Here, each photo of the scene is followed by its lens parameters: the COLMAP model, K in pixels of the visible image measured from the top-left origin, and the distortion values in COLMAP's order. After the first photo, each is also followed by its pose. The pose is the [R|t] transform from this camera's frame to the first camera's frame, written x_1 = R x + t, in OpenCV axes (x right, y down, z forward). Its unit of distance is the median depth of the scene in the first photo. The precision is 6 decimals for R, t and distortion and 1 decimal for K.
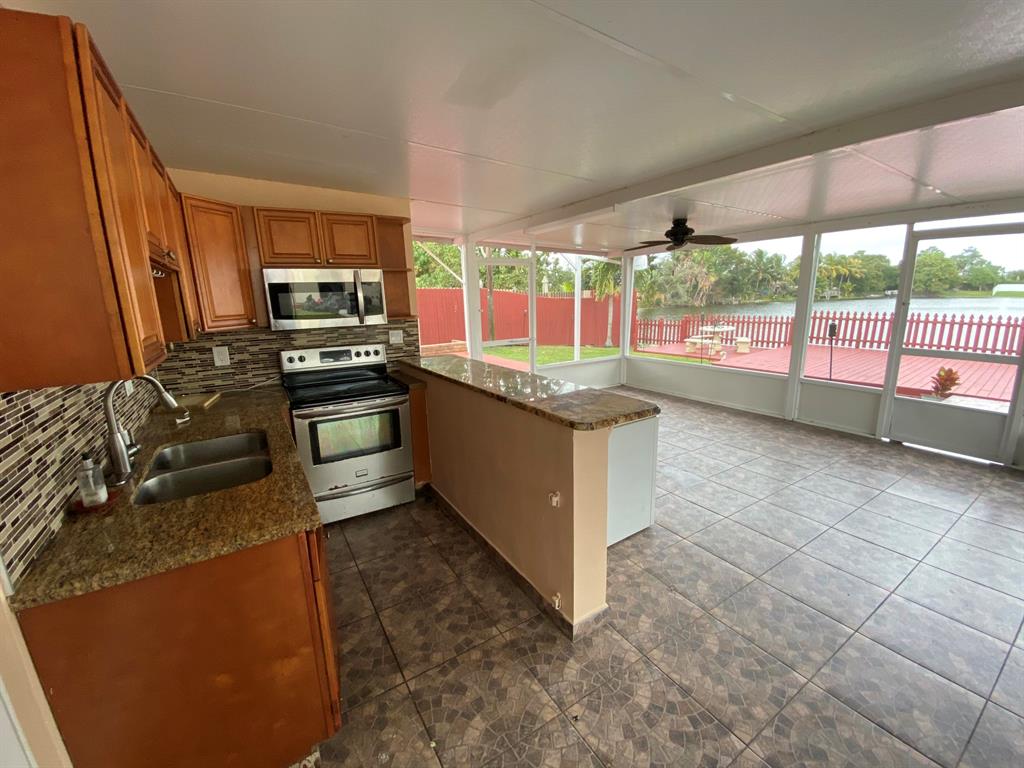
lens RADIAL K [[413.9, 0, 513.5], [0, 413.9, 380.4], [0, 0, 1]] dist [0.028004, -0.024034]
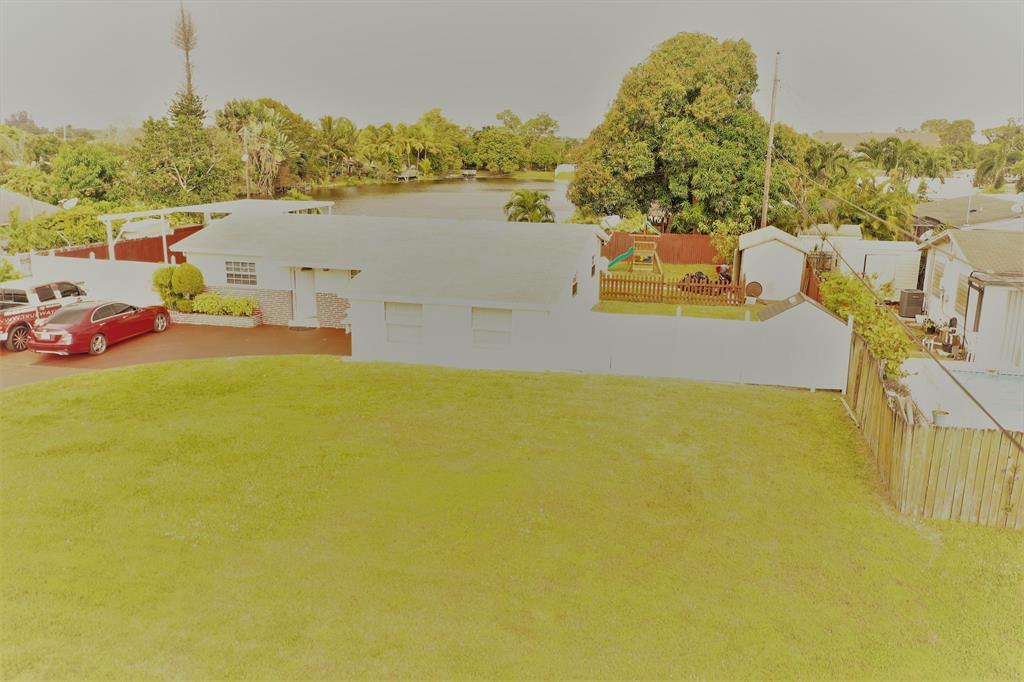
lens RADIAL K [[810.0, 0, 512.0], [0, 810.0, 341.0], [0, 0, 1]] dist [0.006999, 0.003727]
pose [[0.725321, -0.126804, 0.676631, -0.220106], [0.105714, 0.991747, 0.072537, 0.019610], [-0.680245, 0.018916, 0.732740, -0.311812]]
